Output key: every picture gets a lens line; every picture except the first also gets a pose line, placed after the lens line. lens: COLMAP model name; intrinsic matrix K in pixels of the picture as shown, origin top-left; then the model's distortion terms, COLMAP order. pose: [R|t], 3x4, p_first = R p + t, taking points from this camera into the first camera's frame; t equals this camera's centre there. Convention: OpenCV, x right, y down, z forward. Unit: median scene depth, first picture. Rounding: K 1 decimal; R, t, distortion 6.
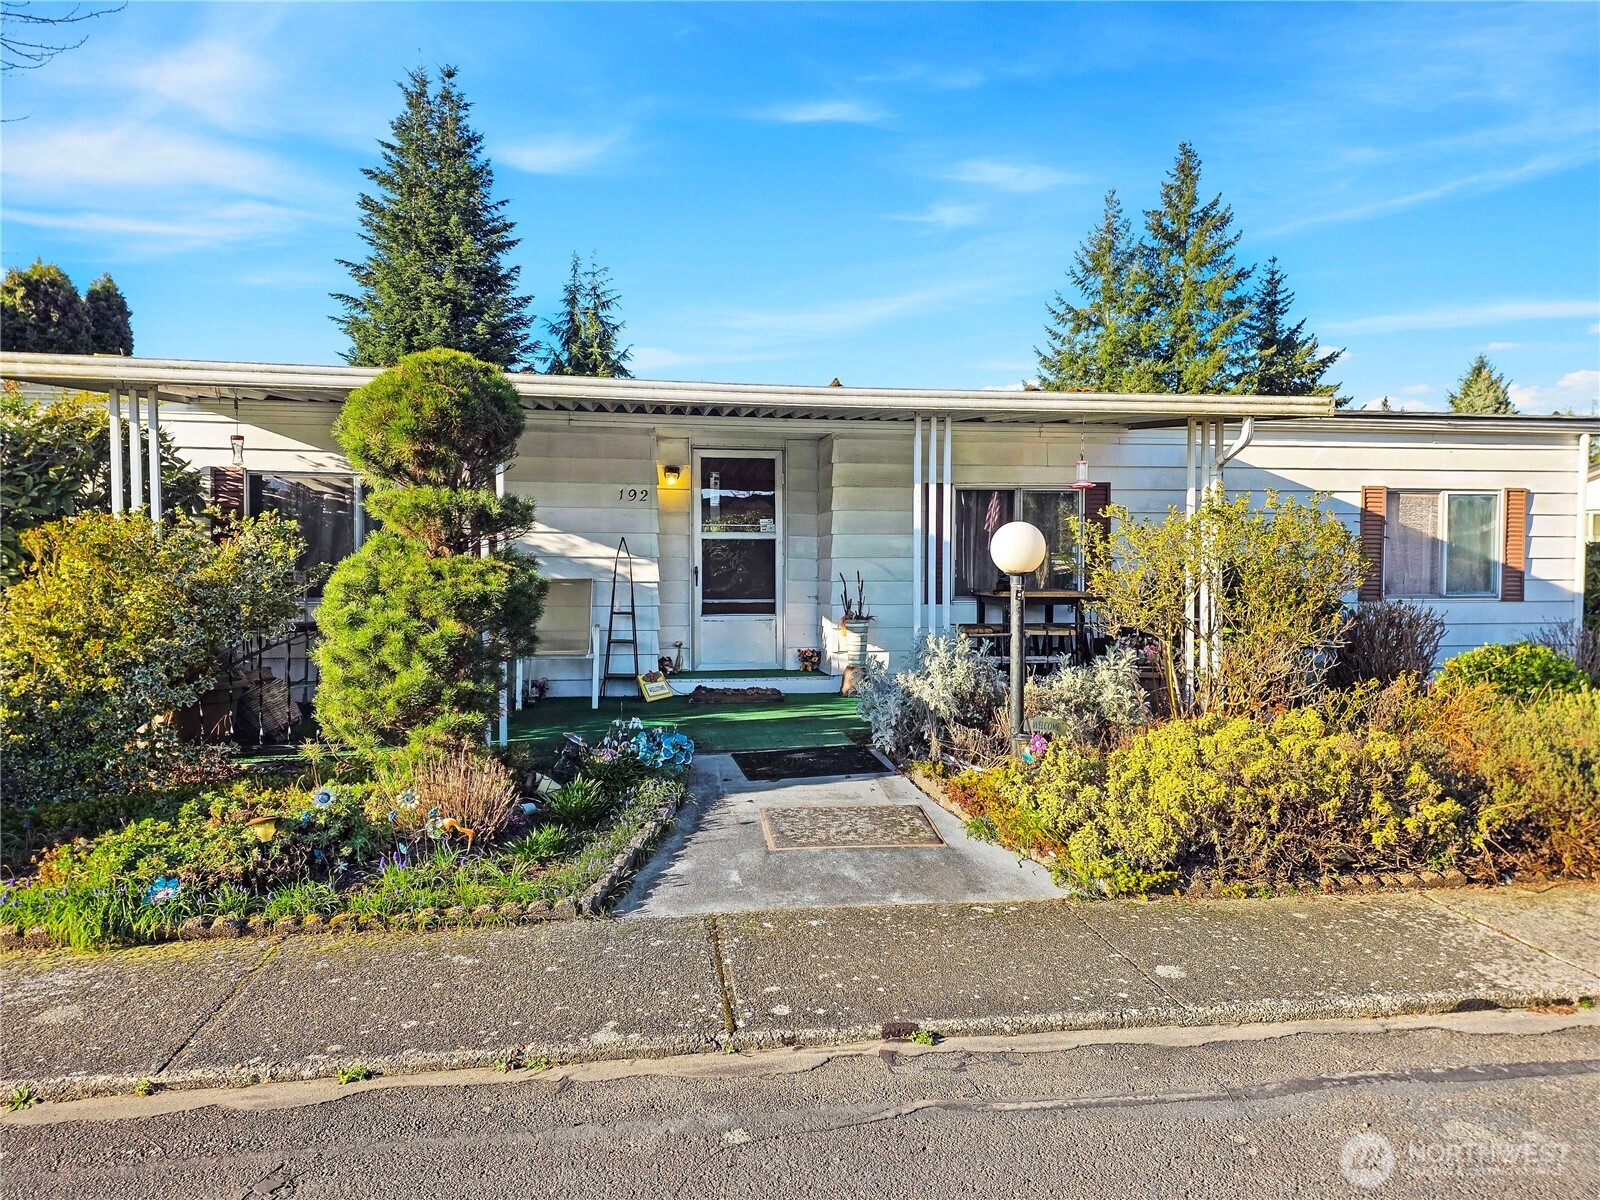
lens RADIAL K [[1053.1, 0, 826.9], [0, 1053.1, 598.8], [0, 0, 1]] dist [0.065051, -0.045657]
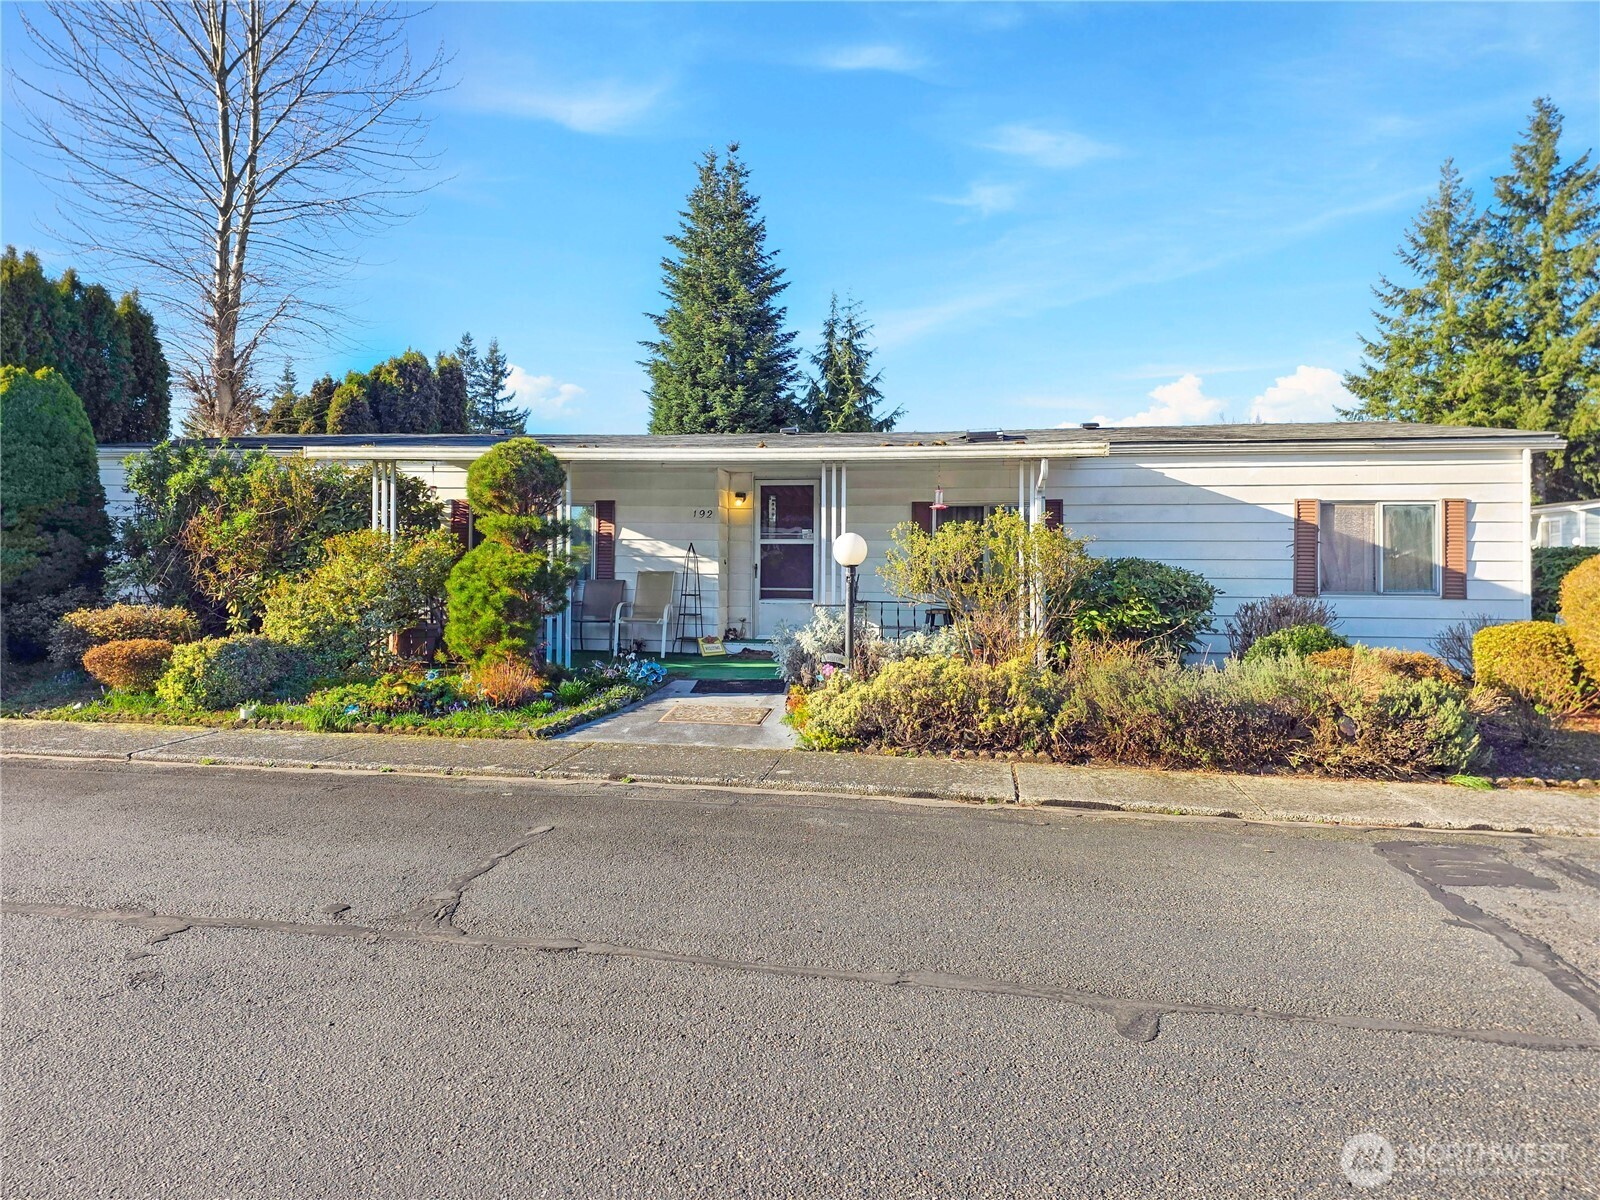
lens RADIAL K [[1070.3, 0, 798.9], [0, 1070.3, 555.7], [0, 0, 1]] dist [0.123852, -0.138514]
pose [[0.948404, 0.002662, -0.317053, 0.353683], [-0.017611, 0.998863, -0.044292, 0.019203], [0.316575, 0.047591, 0.947373, -0.301637]]
